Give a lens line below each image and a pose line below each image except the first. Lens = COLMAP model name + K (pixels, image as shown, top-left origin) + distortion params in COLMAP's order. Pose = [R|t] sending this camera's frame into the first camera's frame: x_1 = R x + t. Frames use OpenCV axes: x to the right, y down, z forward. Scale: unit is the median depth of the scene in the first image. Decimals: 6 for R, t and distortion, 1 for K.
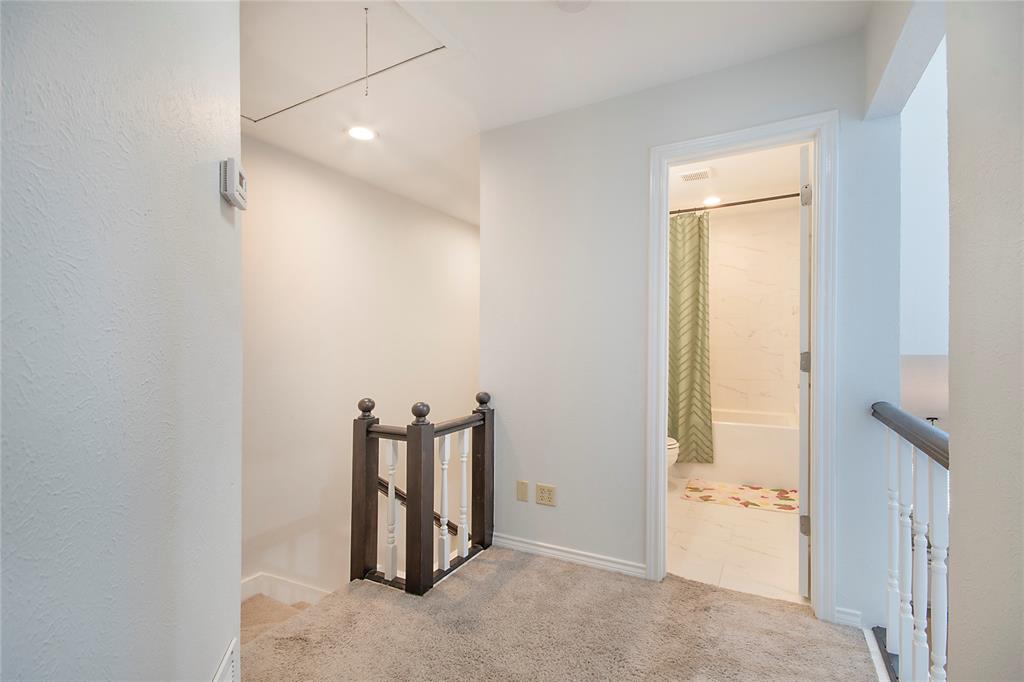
lens RADIAL K [[458.9, 0, 515.3], [0, 458.9, 341.1], [0, 0, 1]] dist [0.019942, 0.000144]
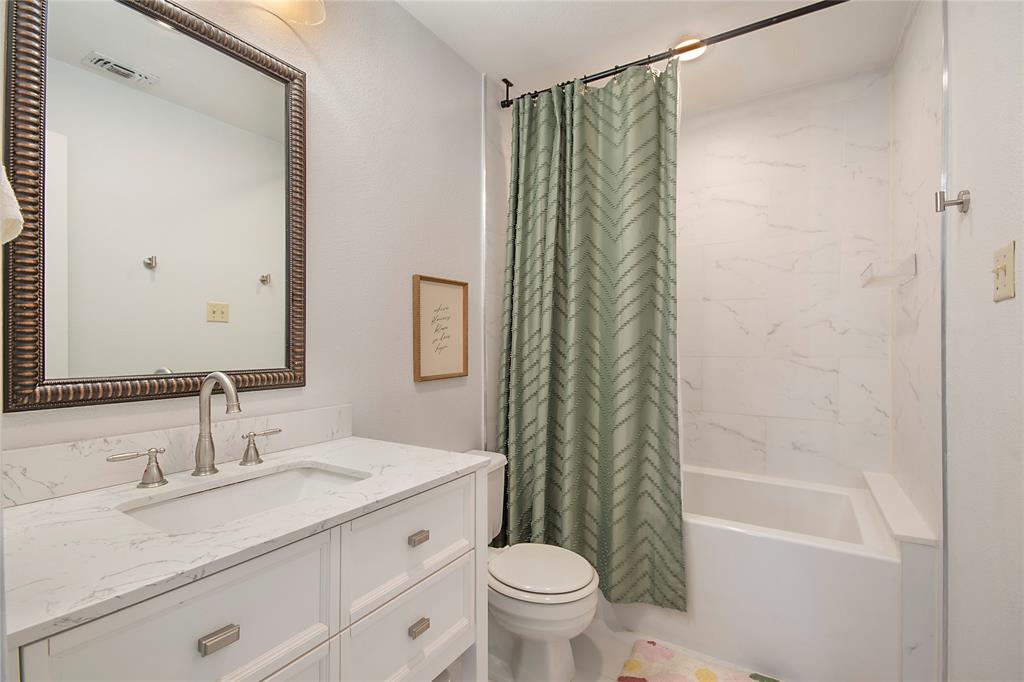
lens RADIAL K [[458.9, 0, 509.4], [0, 458.9, 342.3], [0, 0, 1]] dist [0.019942, 0.000144]
pose [[0.999648, 0.002070, -0.026466, 0.261922], [-0.002255, 0.999973, -0.006984, 0.004258], [0.026451, 0.007041, 0.999625, 0.529015]]
